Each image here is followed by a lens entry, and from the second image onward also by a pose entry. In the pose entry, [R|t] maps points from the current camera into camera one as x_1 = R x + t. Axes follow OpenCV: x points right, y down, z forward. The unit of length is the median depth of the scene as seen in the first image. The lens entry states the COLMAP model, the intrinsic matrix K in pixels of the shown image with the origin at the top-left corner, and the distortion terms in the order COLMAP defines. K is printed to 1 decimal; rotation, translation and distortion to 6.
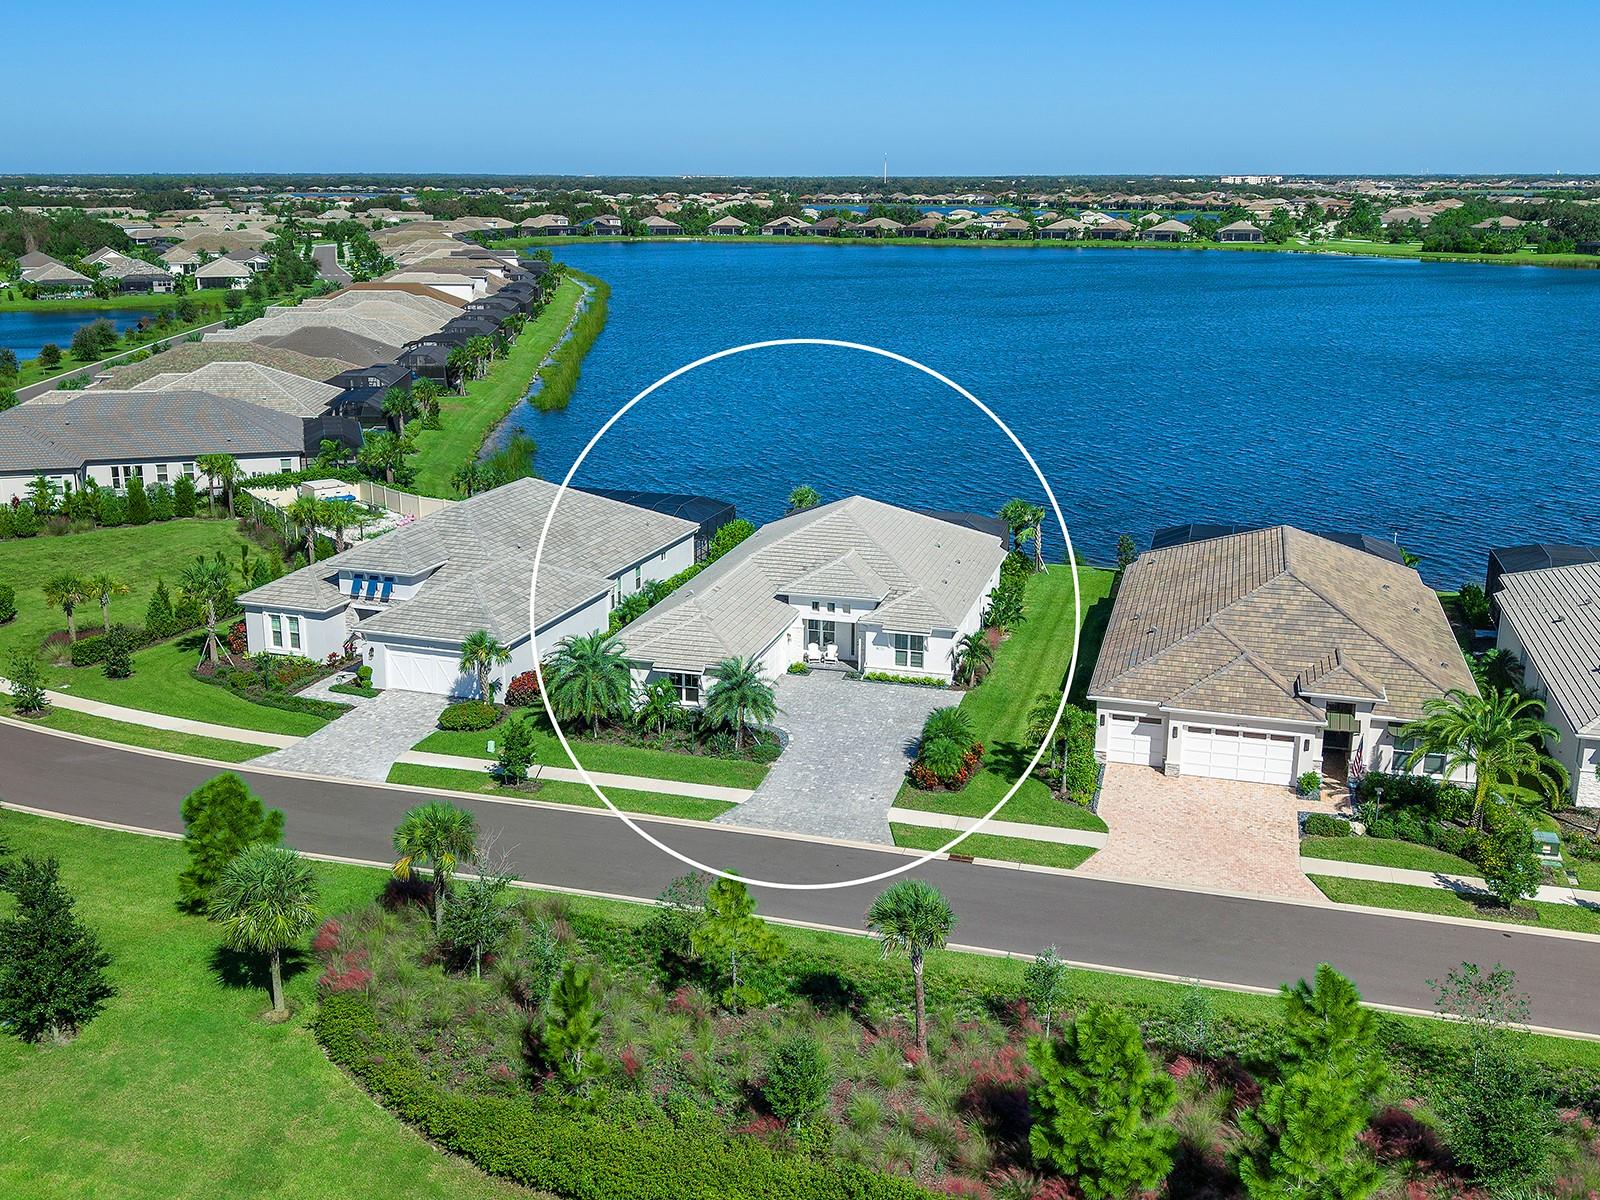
lens RADIAL K [[1590.0, 0, 746.8], [0, 1590.0, 546.5], [0, 0, 1]] dist [0.126544, -0.318860]
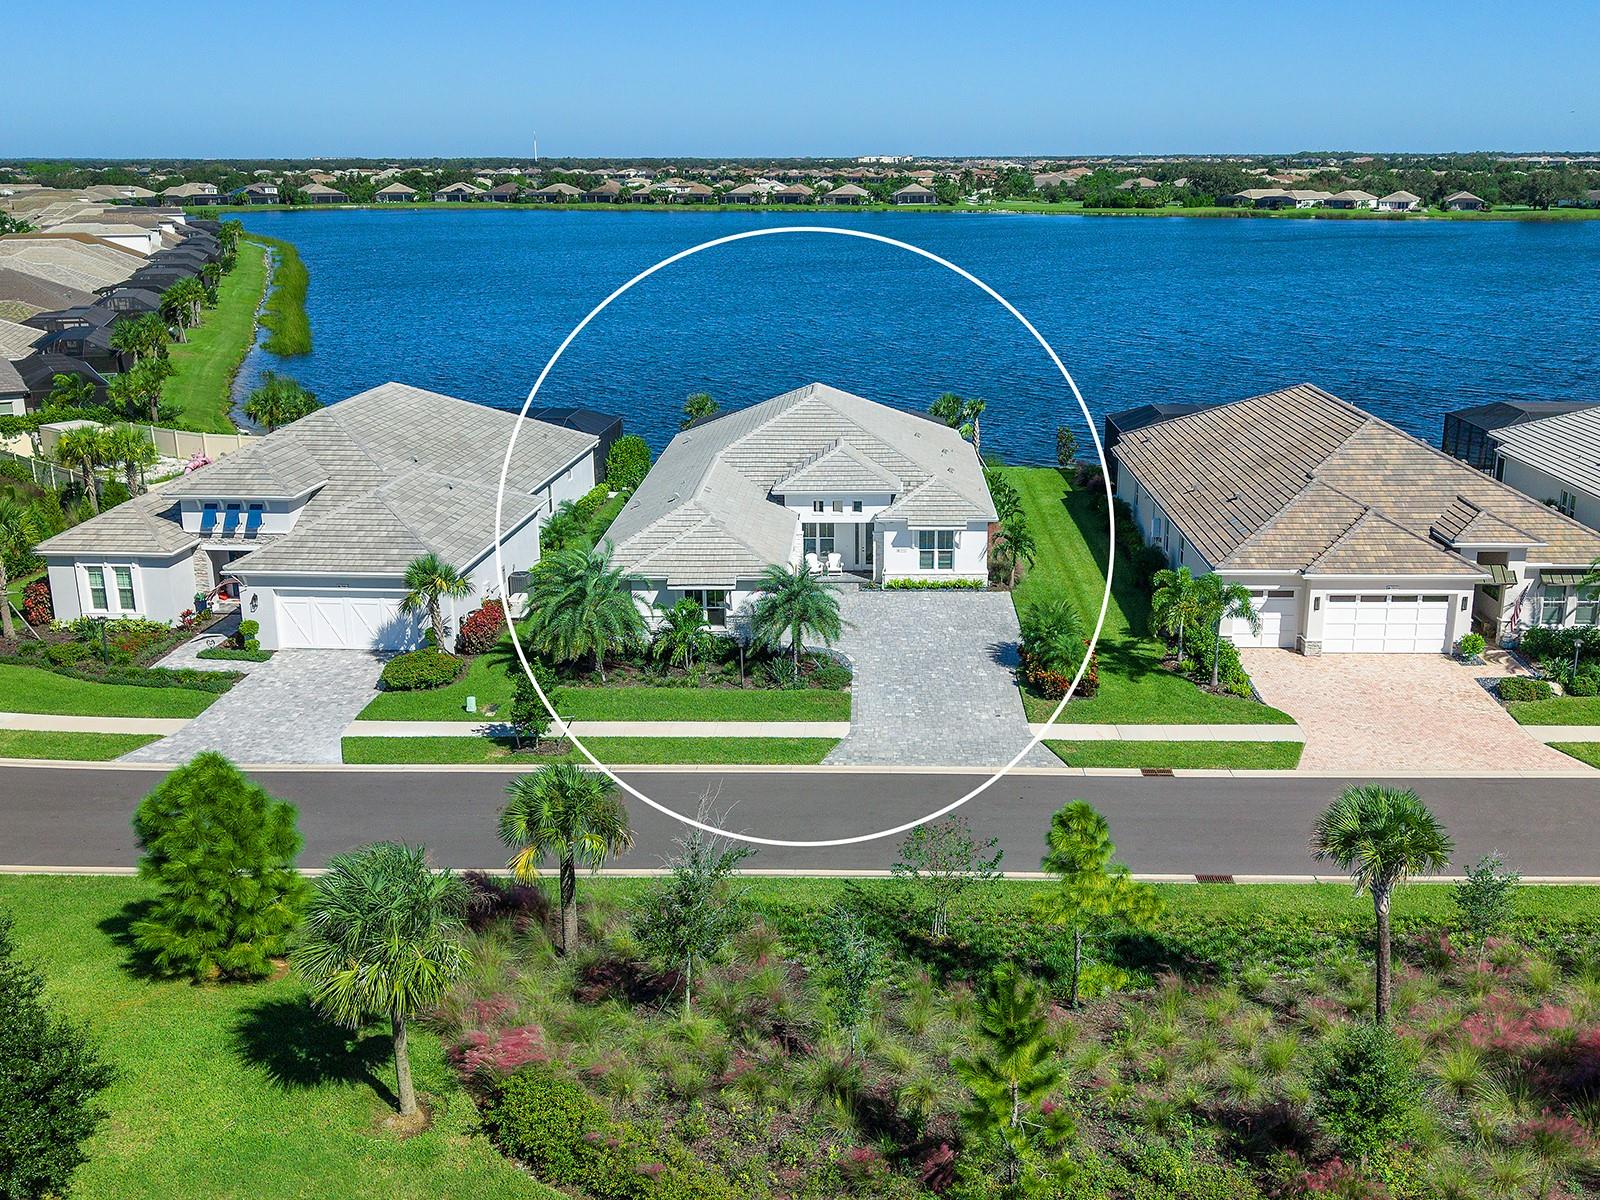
lens RADIAL K [[1541.9, 0, 854.0], [0, 1541.9, 595.6], [0, 0, 1]] dist [0.111178, -0.303703]
pose [[0.959522, -0.079080, 0.270303, -0.160857], [0.066765, 0.996281, 0.054470, 0.042159], [-0.273605, -0.034219, 0.961233, 0.230624]]
